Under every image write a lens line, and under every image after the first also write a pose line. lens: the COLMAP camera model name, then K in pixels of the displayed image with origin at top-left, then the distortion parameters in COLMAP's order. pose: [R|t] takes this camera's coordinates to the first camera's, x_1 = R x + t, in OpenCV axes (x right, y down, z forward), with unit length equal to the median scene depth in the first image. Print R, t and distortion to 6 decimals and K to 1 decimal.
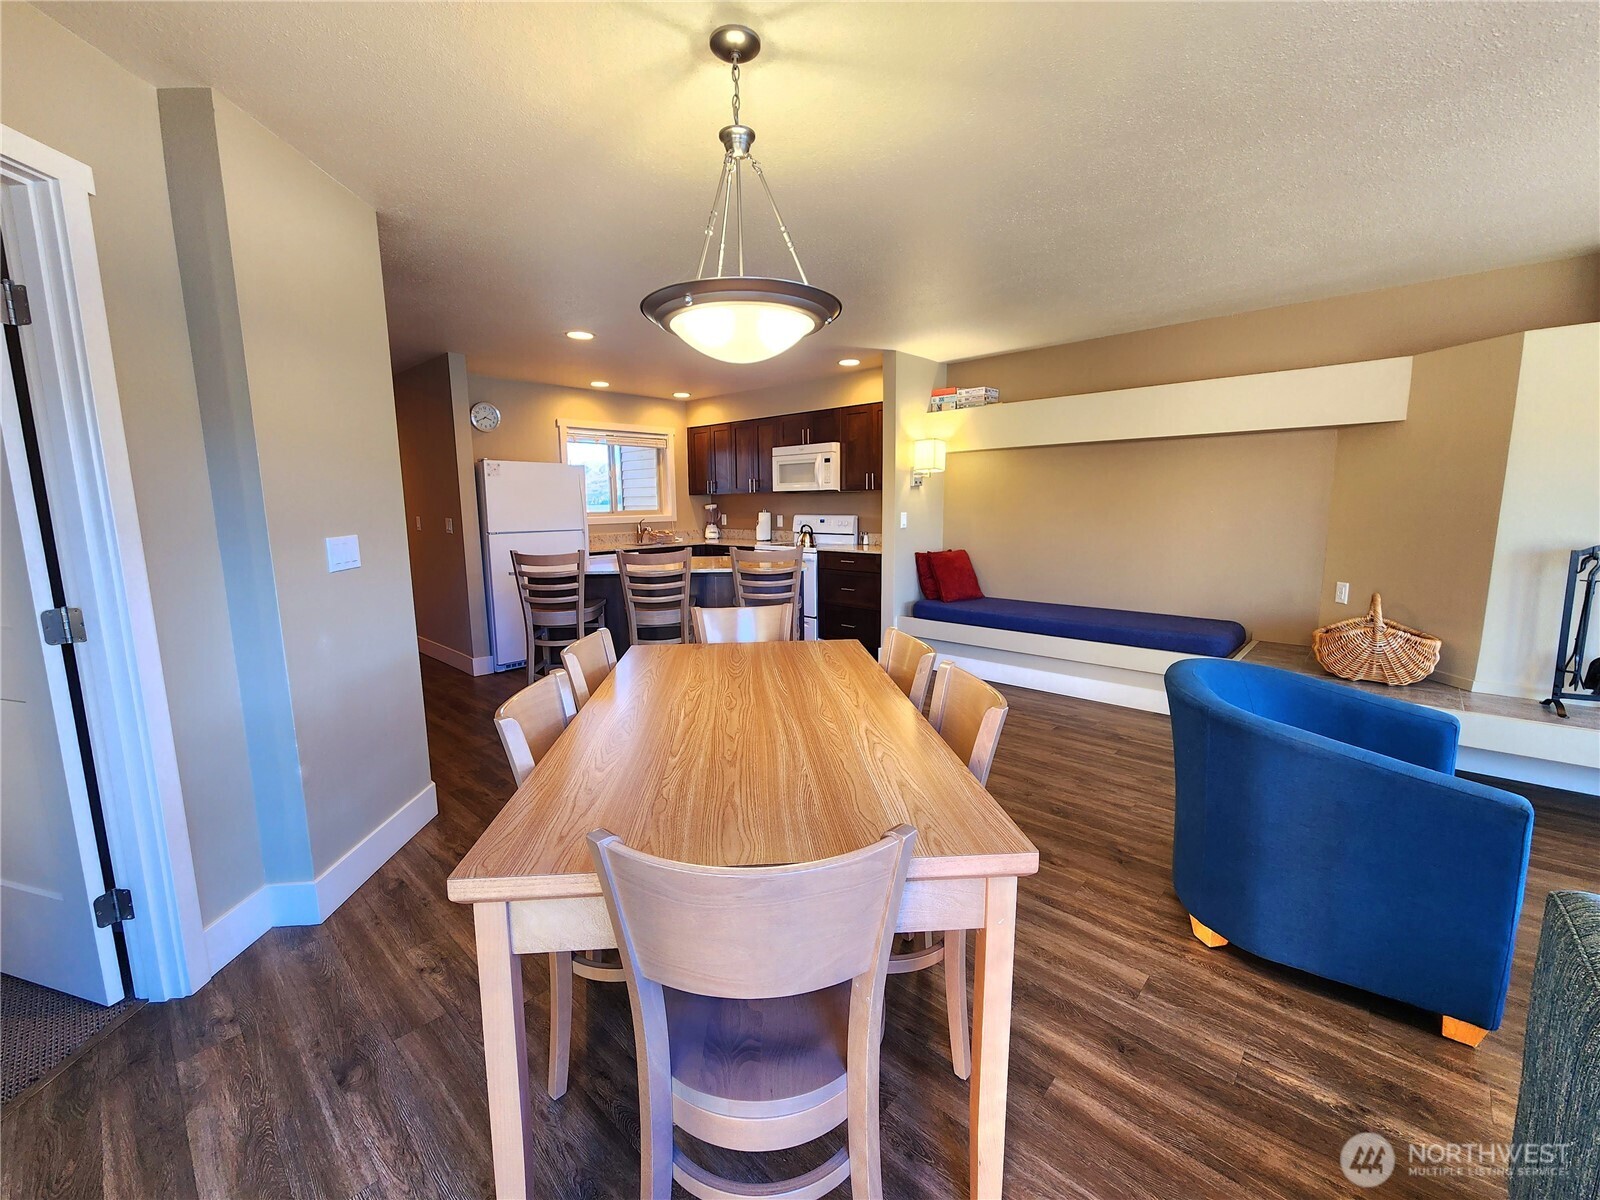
lens RADIAL K [[655.4, 0, 800.6], [0, 655.4, 600.4], [0, 0, 1]] dist [-0.004894, -0.000626]
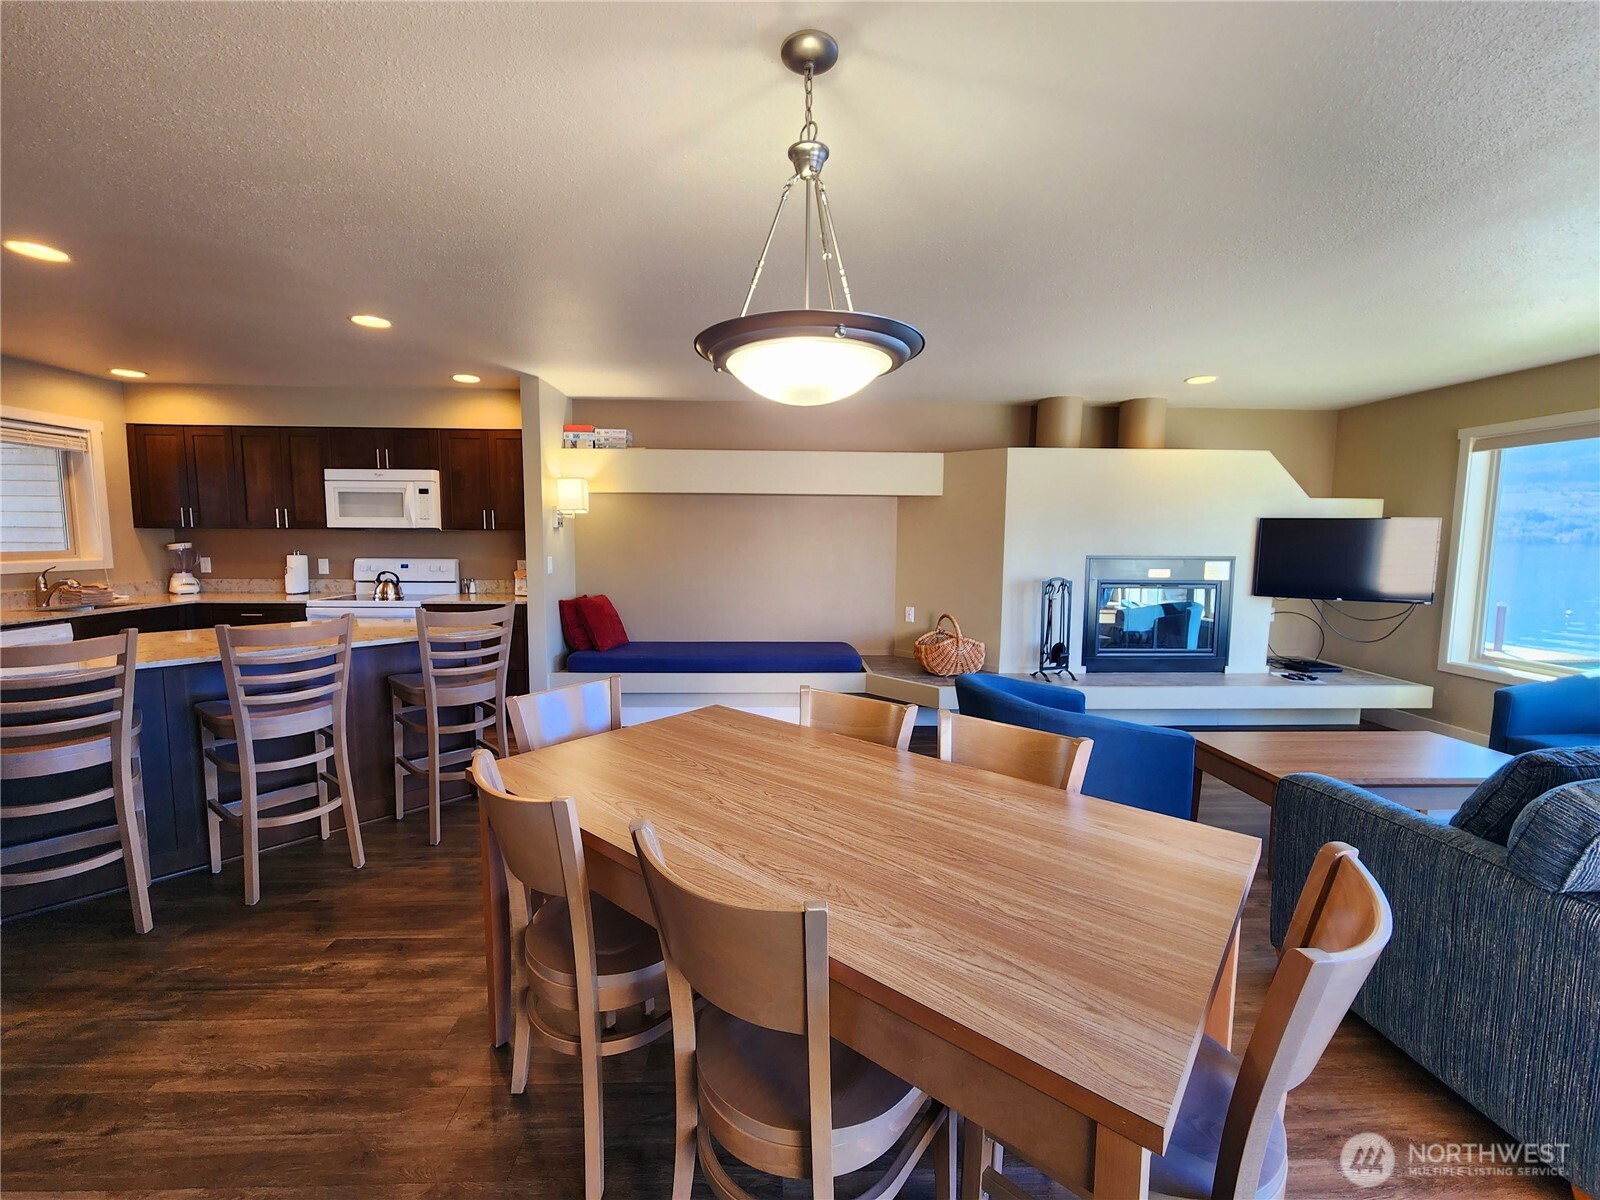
lens RADIAL K [[655.4, 0, 798.9], [0, 655.4, 599.1], [0, 0, 1]] dist [-0.004894, -0.000626]
pose [[0.703345, -0.050494, 0.709053, -0.218390], [0.089266, 0.995852, -0.017630, -0.028043], [-0.705221, 0.075694, 0.704935, 0.124179]]
